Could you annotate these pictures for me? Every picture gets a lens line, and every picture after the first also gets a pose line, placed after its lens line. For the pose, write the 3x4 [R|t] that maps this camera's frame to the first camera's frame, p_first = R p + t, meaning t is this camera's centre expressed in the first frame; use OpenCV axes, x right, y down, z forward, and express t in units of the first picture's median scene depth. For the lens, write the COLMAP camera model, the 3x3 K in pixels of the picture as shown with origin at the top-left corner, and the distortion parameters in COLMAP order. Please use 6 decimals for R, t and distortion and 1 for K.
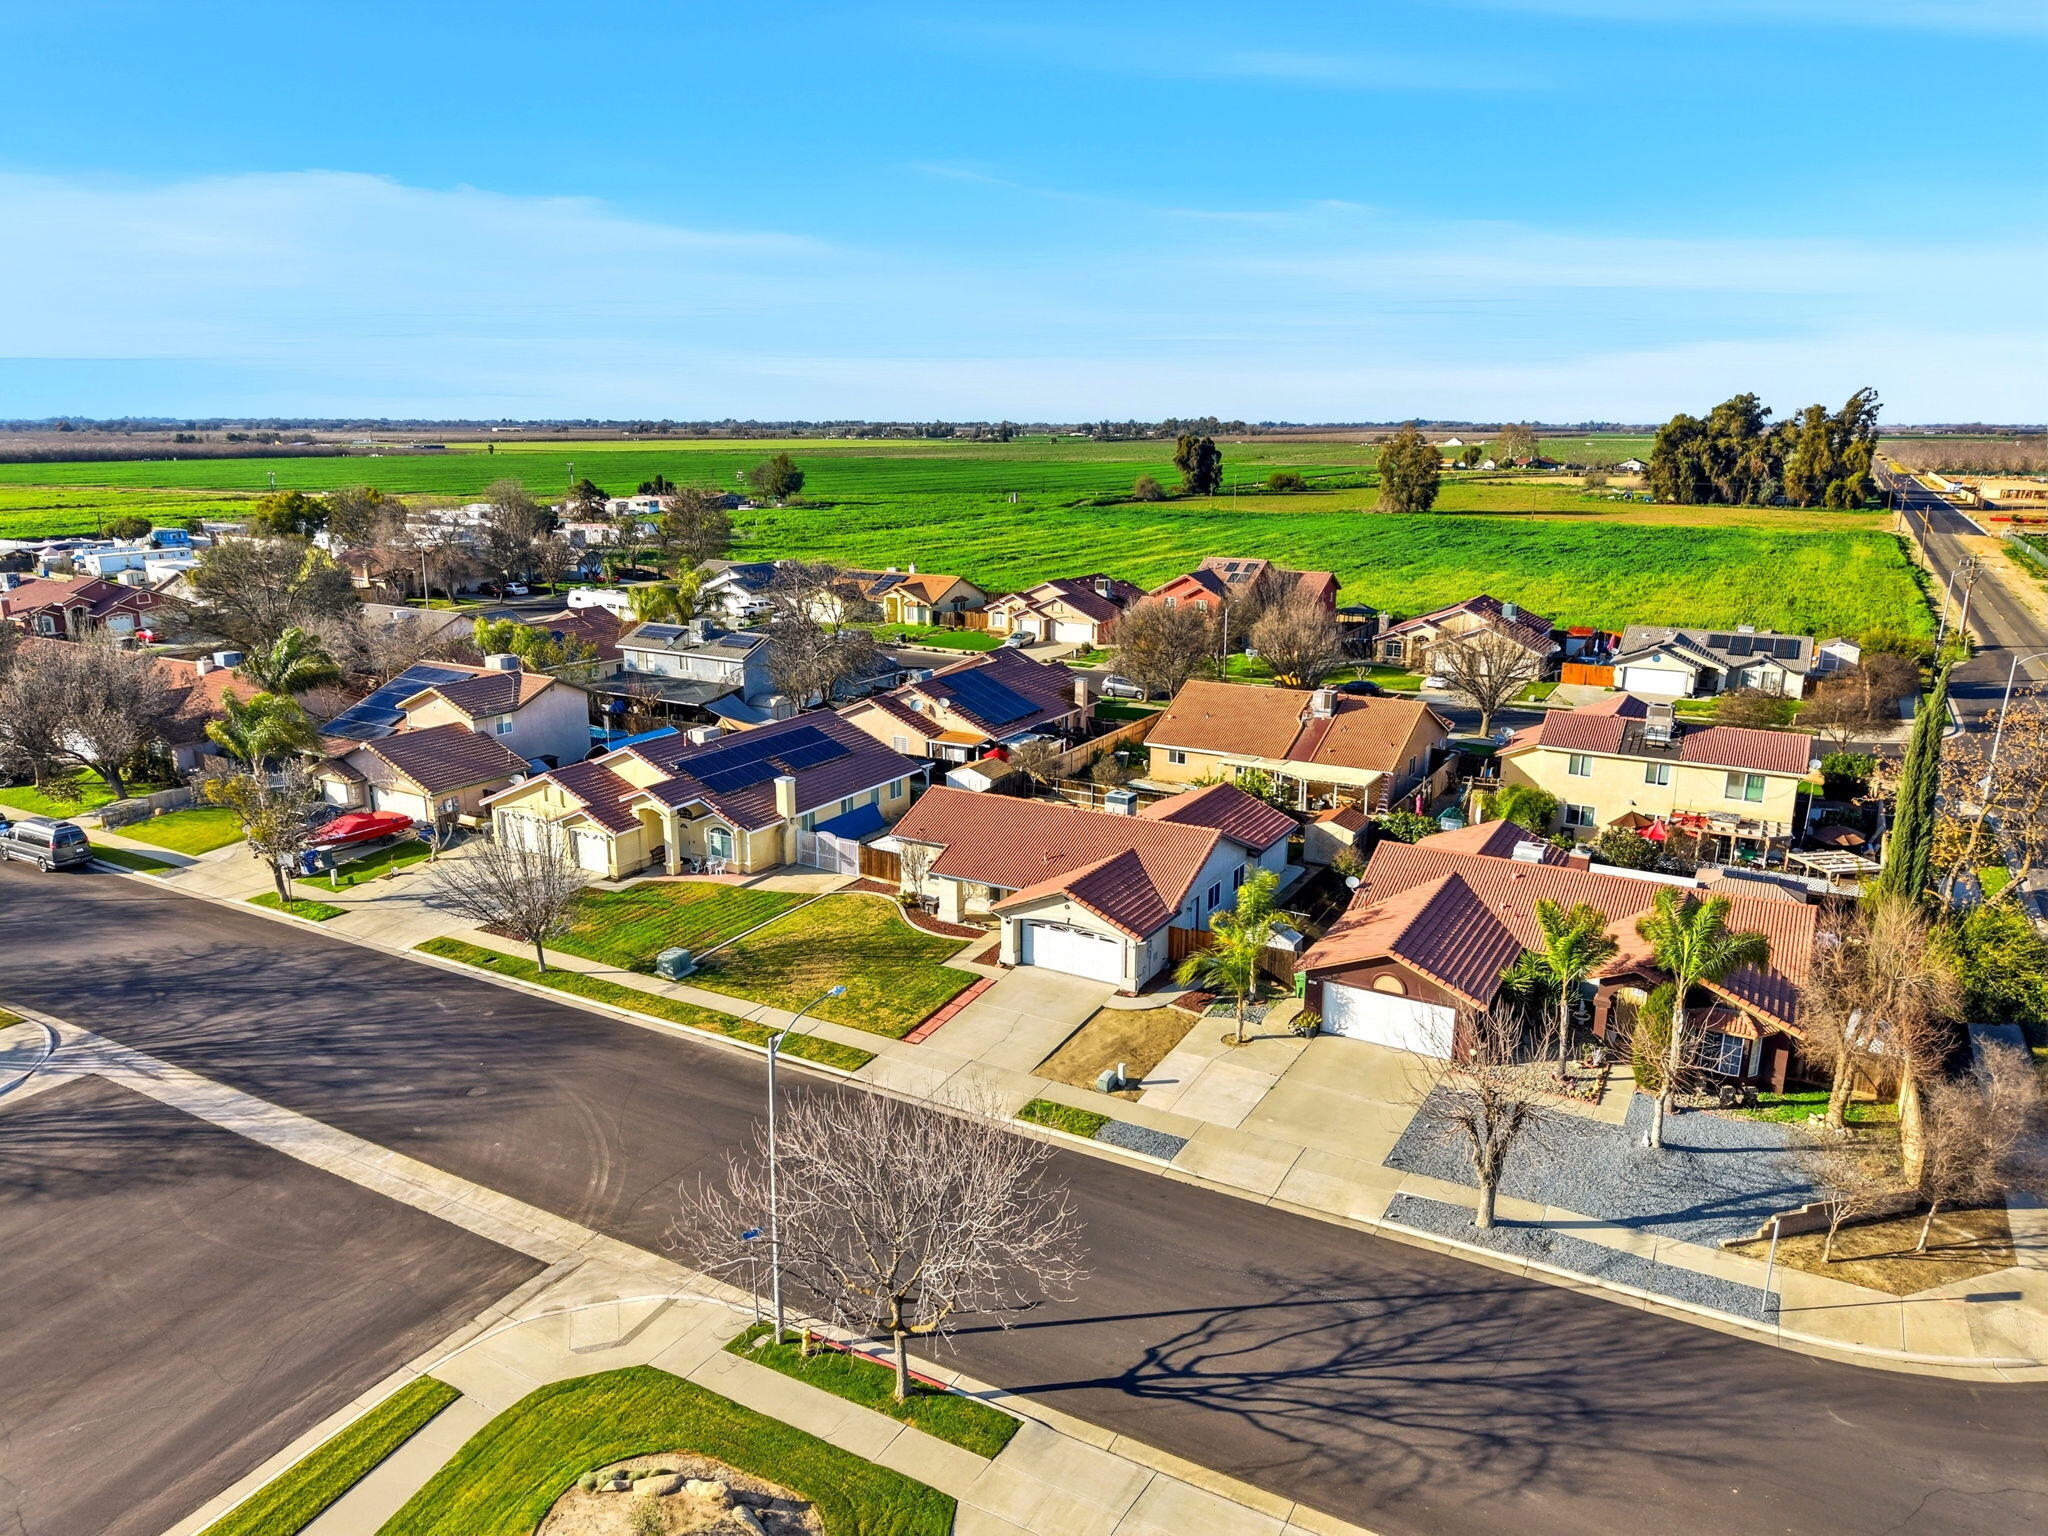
lens RADIAL K [[1360.3, 0, 1027.4], [0, 1360.3, 767.6], [0, 0, 1]] dist [0.039099, -0.042851]
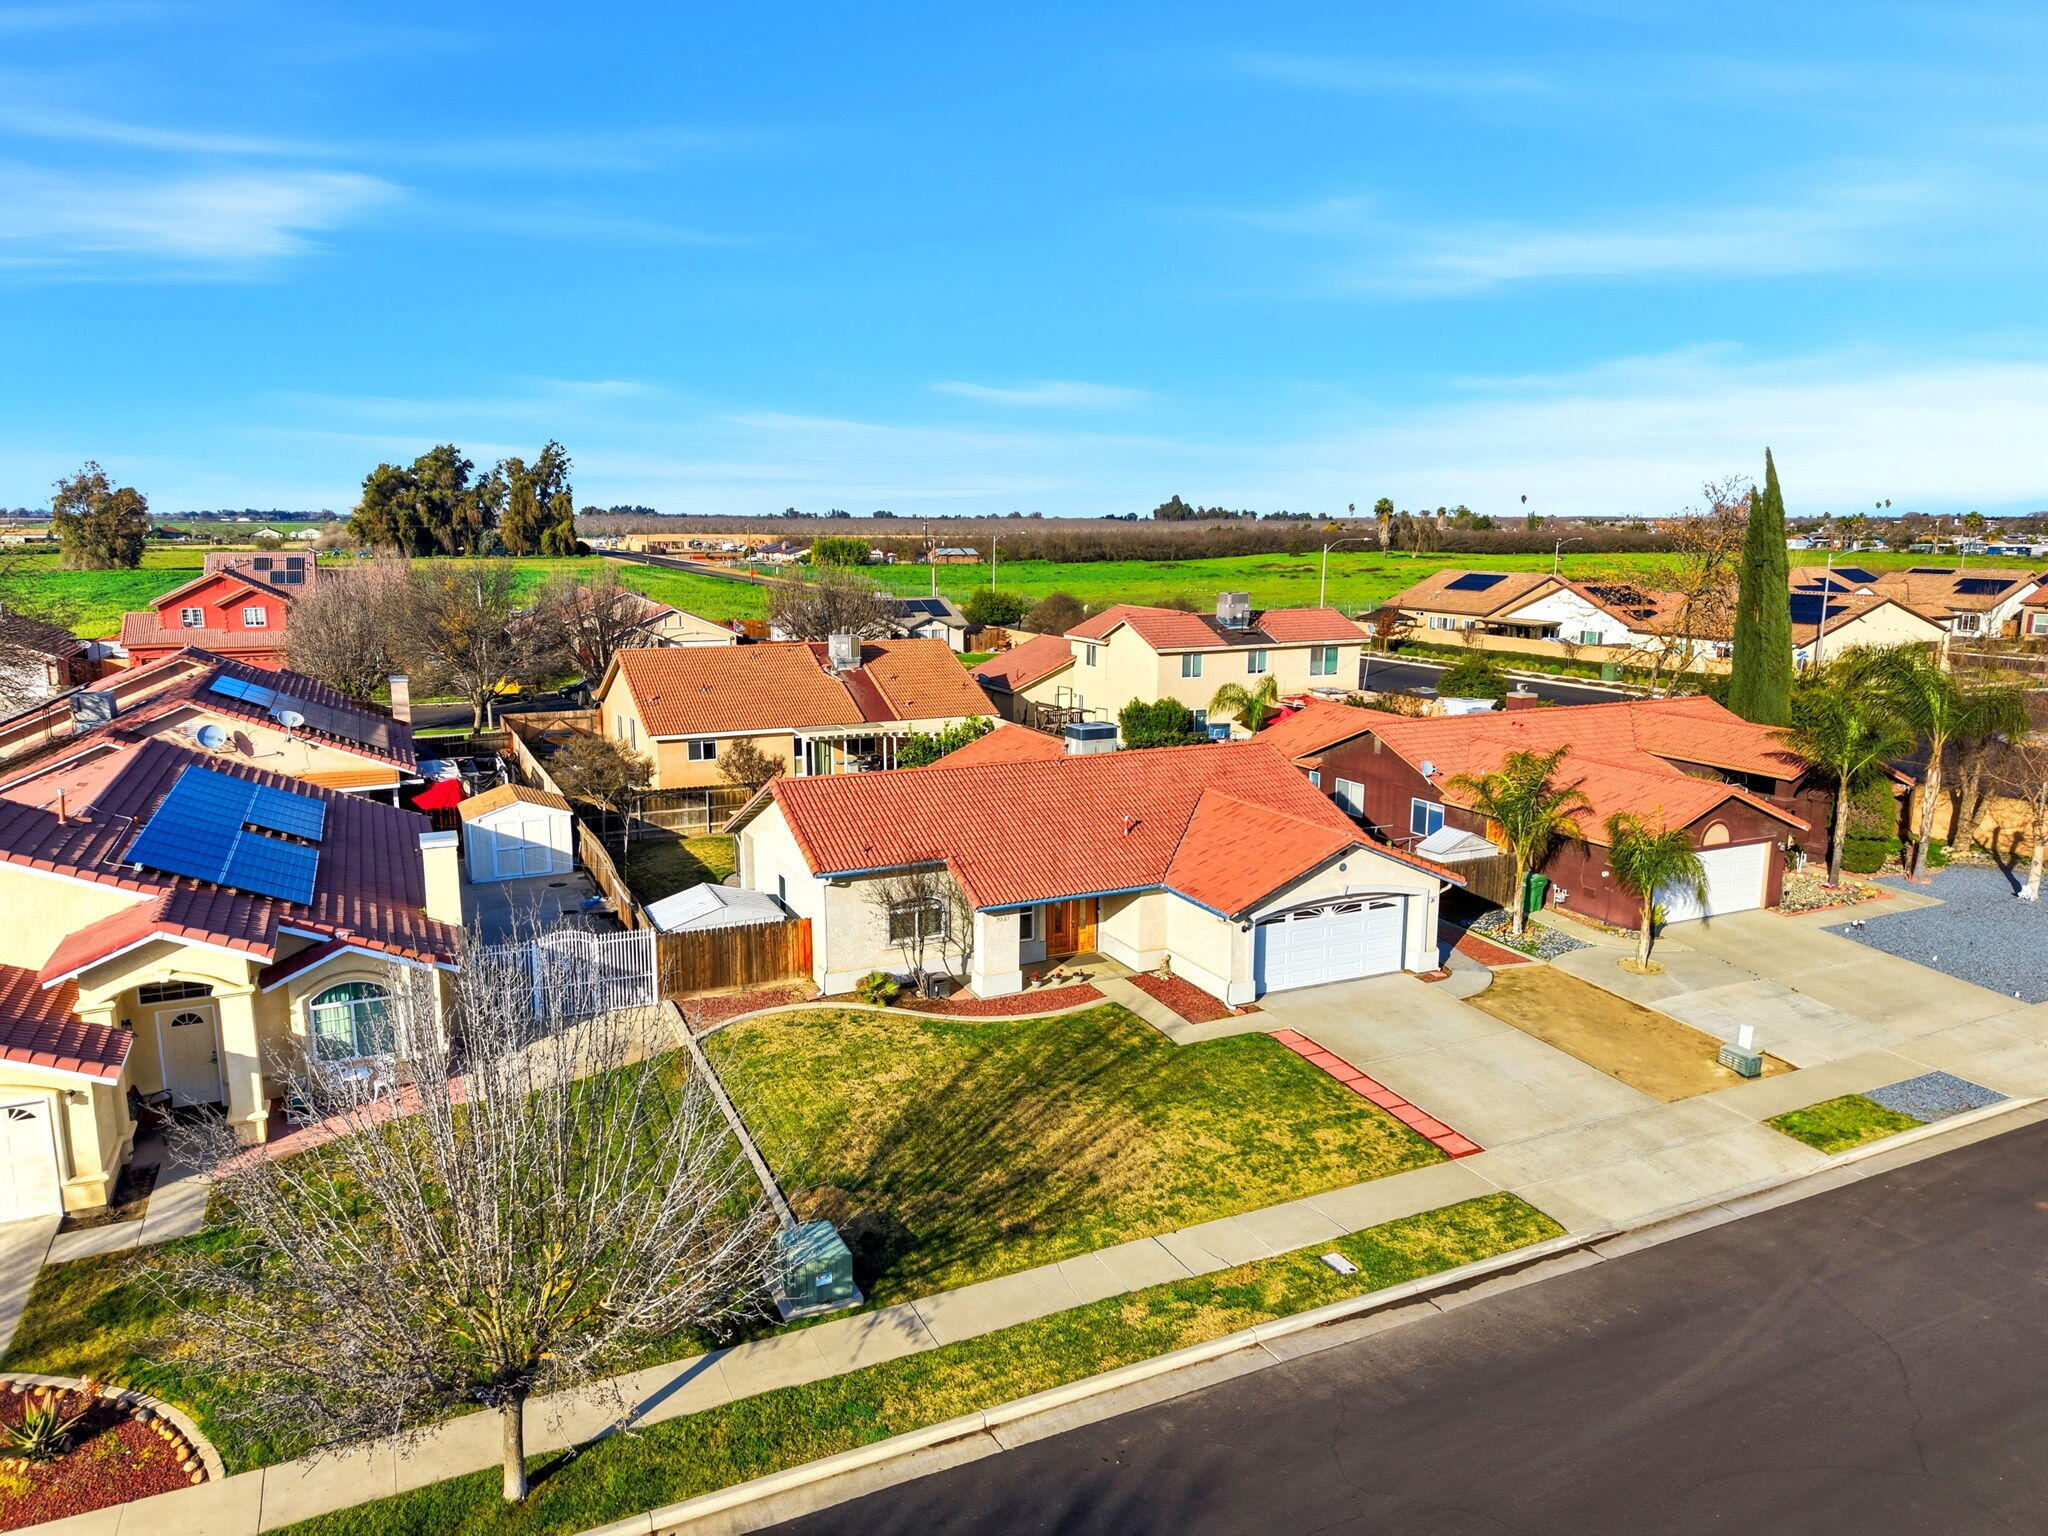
lens RADIAL K [[1360.3, 0, 1027.4], [0, 1360.3, 775.4], [0, 0, 1]] dist [0.039099, -0.042851]
pose [[0.567814, -0.153530, 0.808712, -0.423134], [0.200016, 0.978742, 0.045374, 0.007031], [-0.798487, 0.135991, 0.586452, 0.607341]]
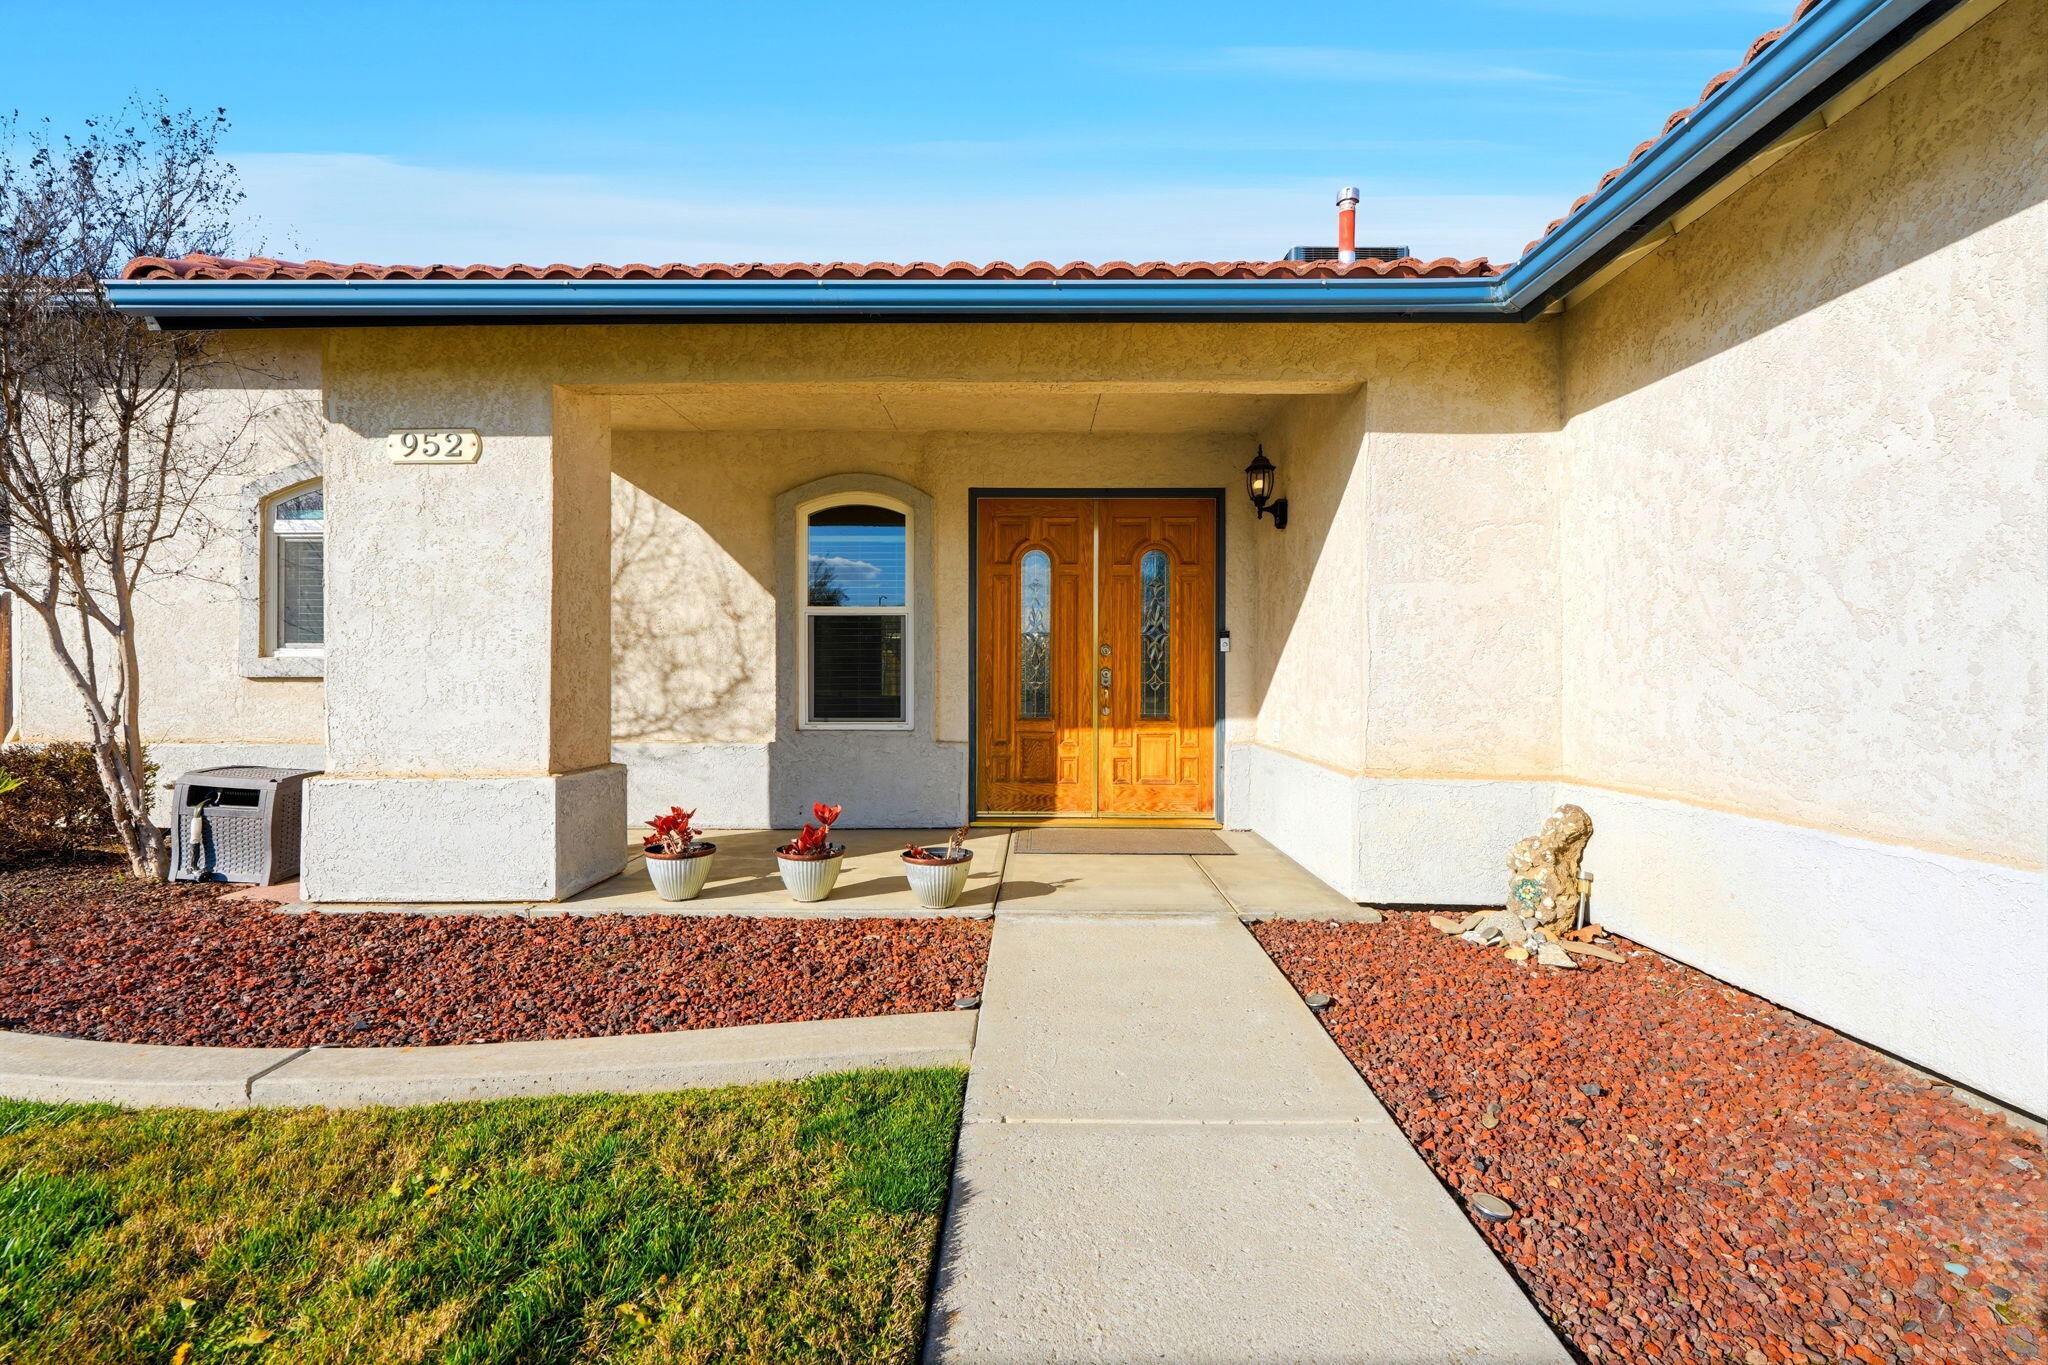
lens RADIAL K [[923.1, 0, 1012.9], [0, 923.1, 684.3], [0, 0, 1]] dist [-0.017800, 0.000191]
pose [[0.880082, -0.004568, 0.474800, -0.048401], [0.118152, 0.970608, -0.209667, 0.105738], [-0.459887, 0.240623, 0.854754, 0.838893]]
